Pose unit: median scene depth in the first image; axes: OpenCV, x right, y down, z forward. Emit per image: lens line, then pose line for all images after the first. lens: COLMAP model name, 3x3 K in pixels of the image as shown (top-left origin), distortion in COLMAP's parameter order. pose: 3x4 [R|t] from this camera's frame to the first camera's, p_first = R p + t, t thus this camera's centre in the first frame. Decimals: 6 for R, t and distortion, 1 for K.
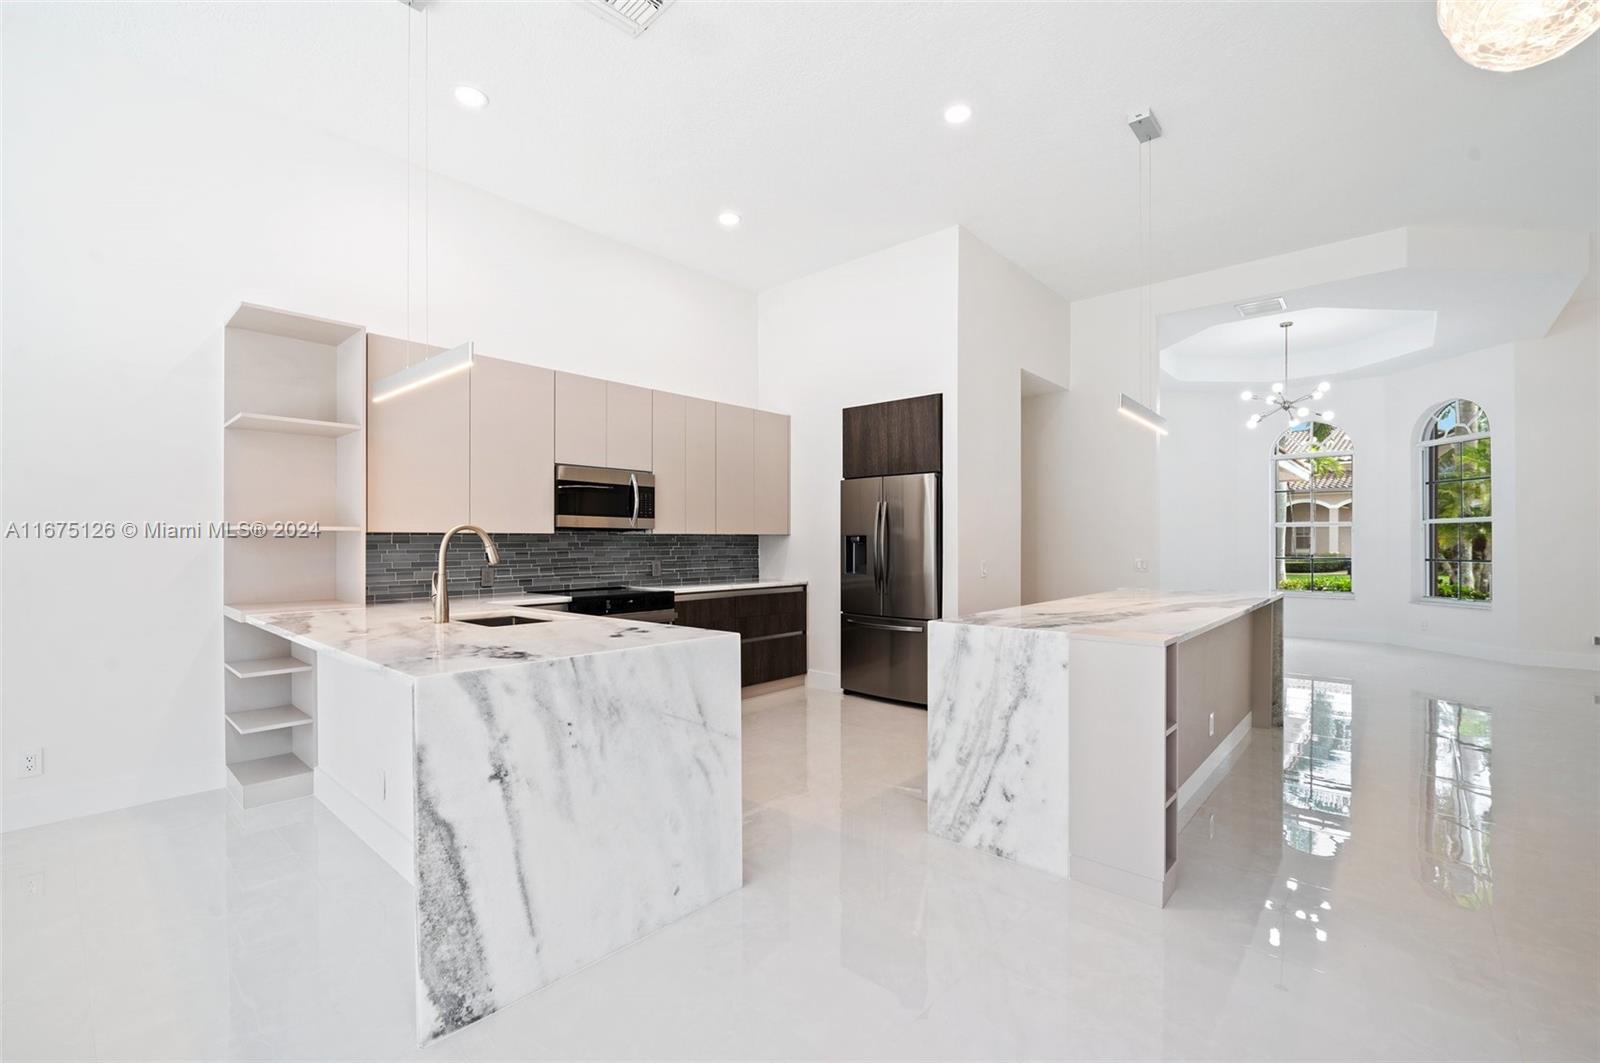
lens RADIAL K [[660.7, 0, 844.5], [0, 660.7, 547.9], [0, 0, 1]] dist [-0.004483, 0.001101]
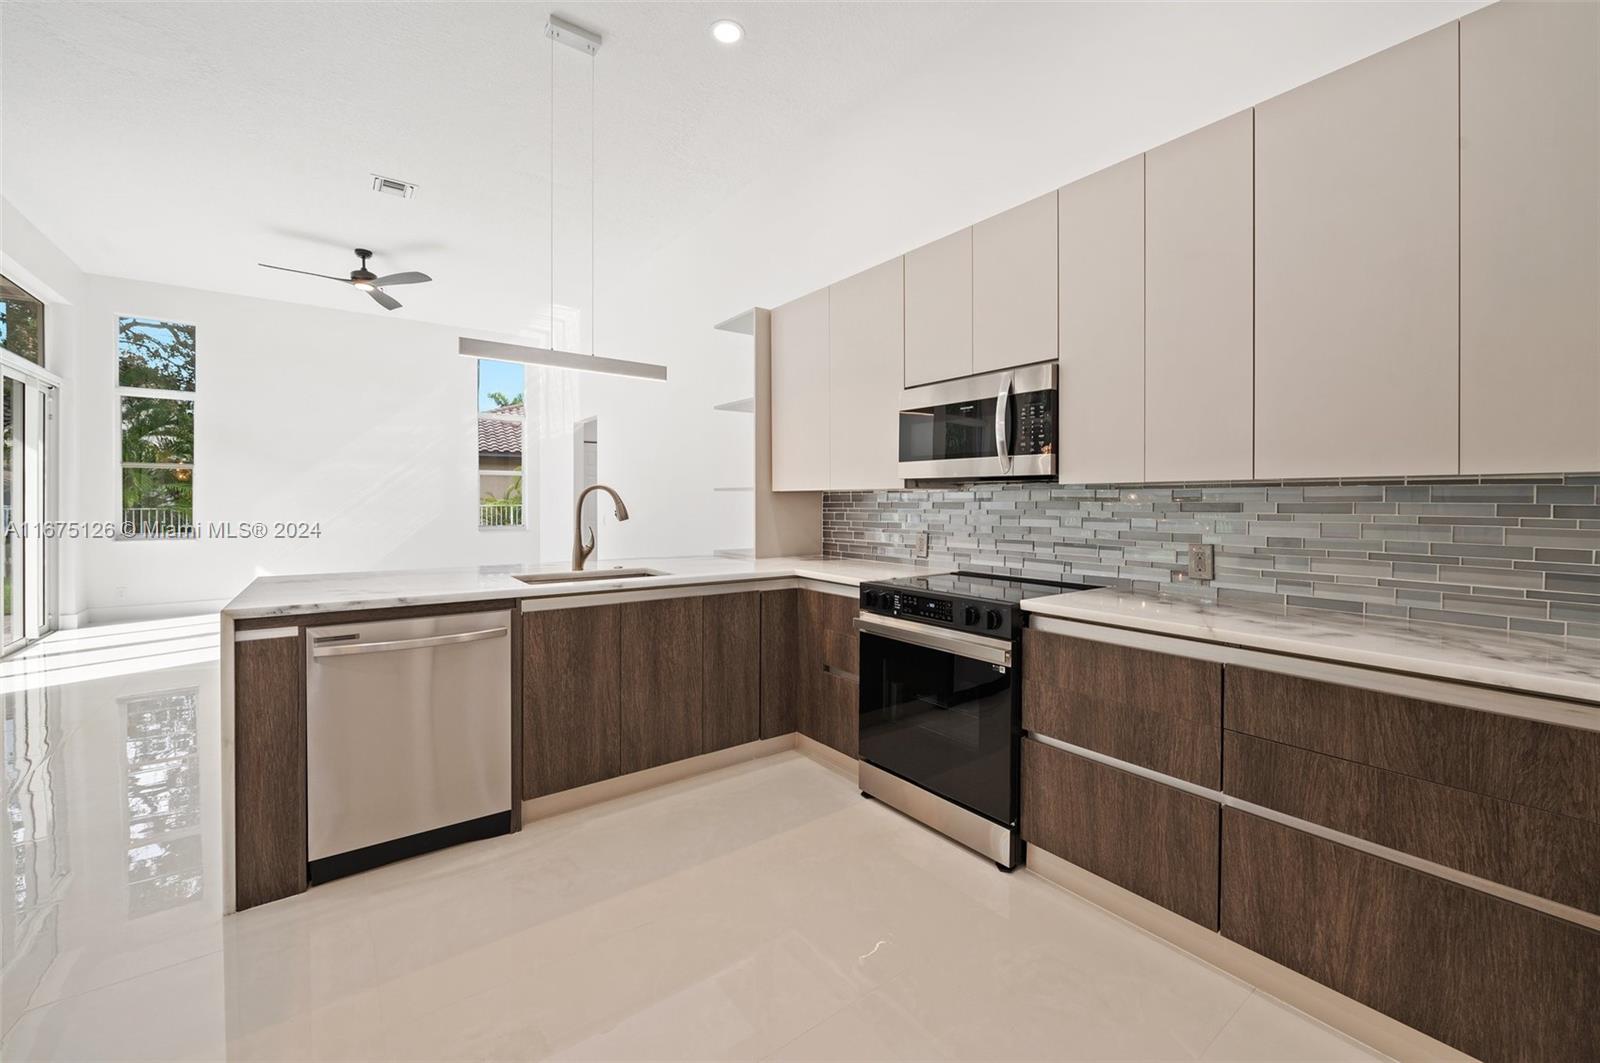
lens RADIAL K [[643.6, 0, 810.0], [0, 643.6, 504.1], [0, 0, 1]] dist [-0.004295, -0.000272]
pose [[-0.199469, 0.004928, -0.979892, 0.469323], [-0.010231, 0.999922, 0.007112, -0.018138], [0.979851, 0.011444, -0.199403, 2.013477]]
